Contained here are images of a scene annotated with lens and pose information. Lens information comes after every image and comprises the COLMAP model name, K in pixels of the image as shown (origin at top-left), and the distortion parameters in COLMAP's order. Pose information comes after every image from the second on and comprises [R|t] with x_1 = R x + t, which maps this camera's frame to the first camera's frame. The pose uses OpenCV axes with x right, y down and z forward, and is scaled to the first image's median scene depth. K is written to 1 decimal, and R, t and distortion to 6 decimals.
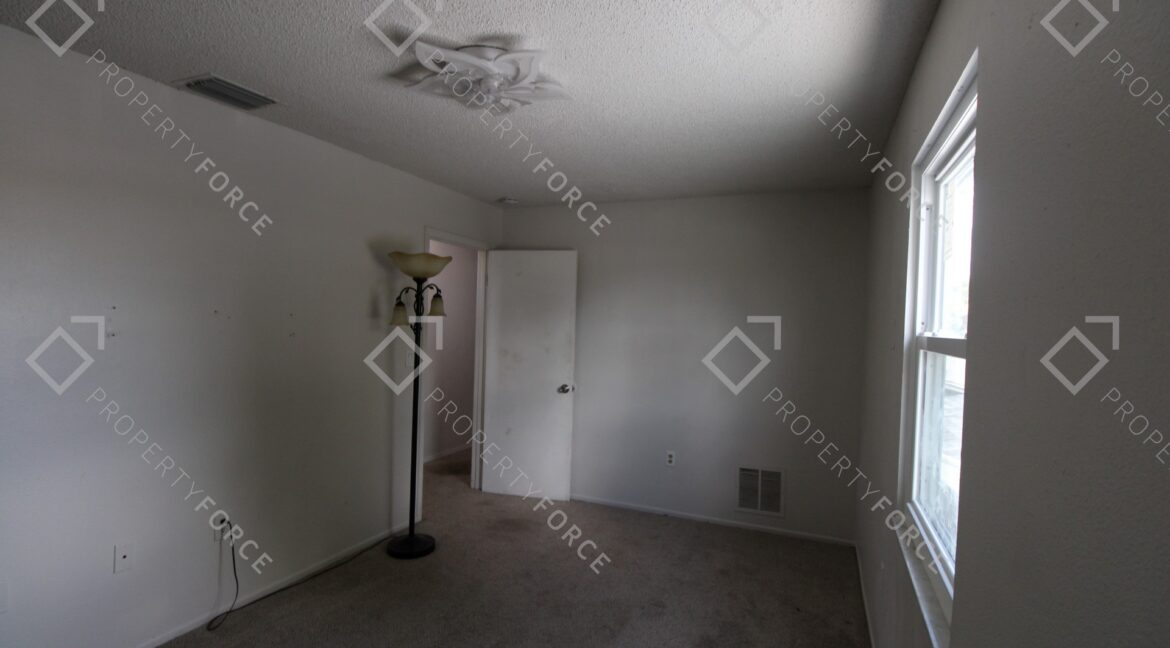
lens RADIAL K [[544.7, 0, 593.5], [0, 544.7, 327.5], [0, 0, 1]] dist [0.002158, -0.013053]
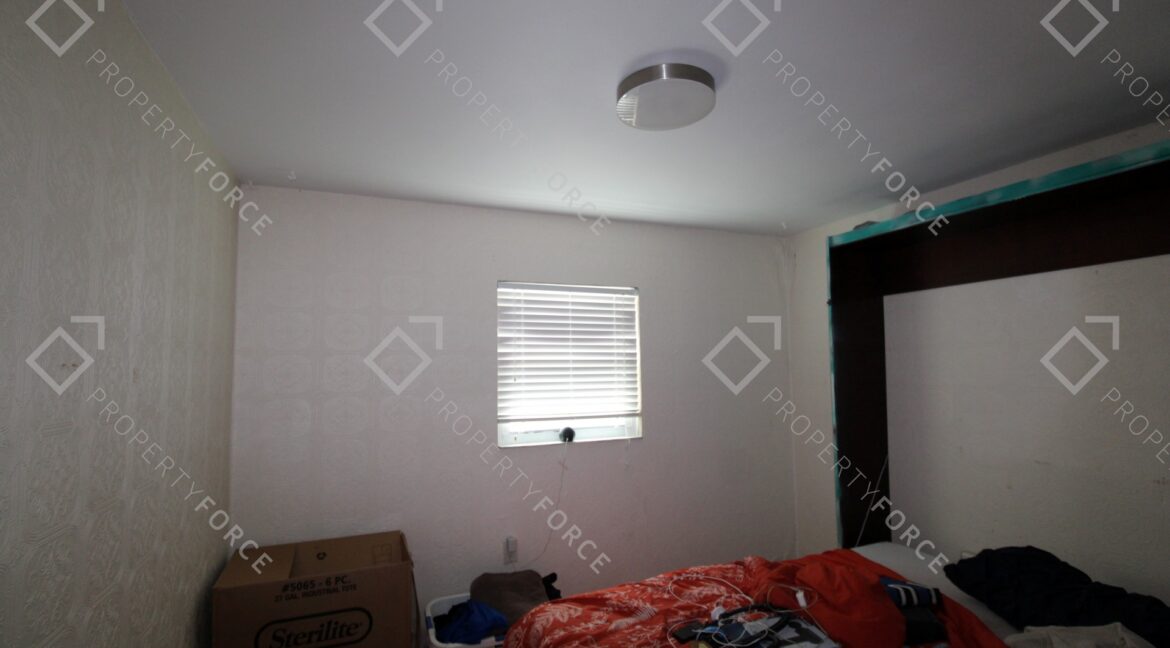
lens RADIAL K [[544.7, 0, 593.5], [0, 544.7, 327.5], [0, 0, 1]] dist [0.002158, -0.013053]
pose [[0.999999, 0.000367, -0.001046, -0.629321], [-0.000367, 1.000000, -0.000060, 0.000129], [0.001046, 0.000060, 0.999999, -0.000894]]
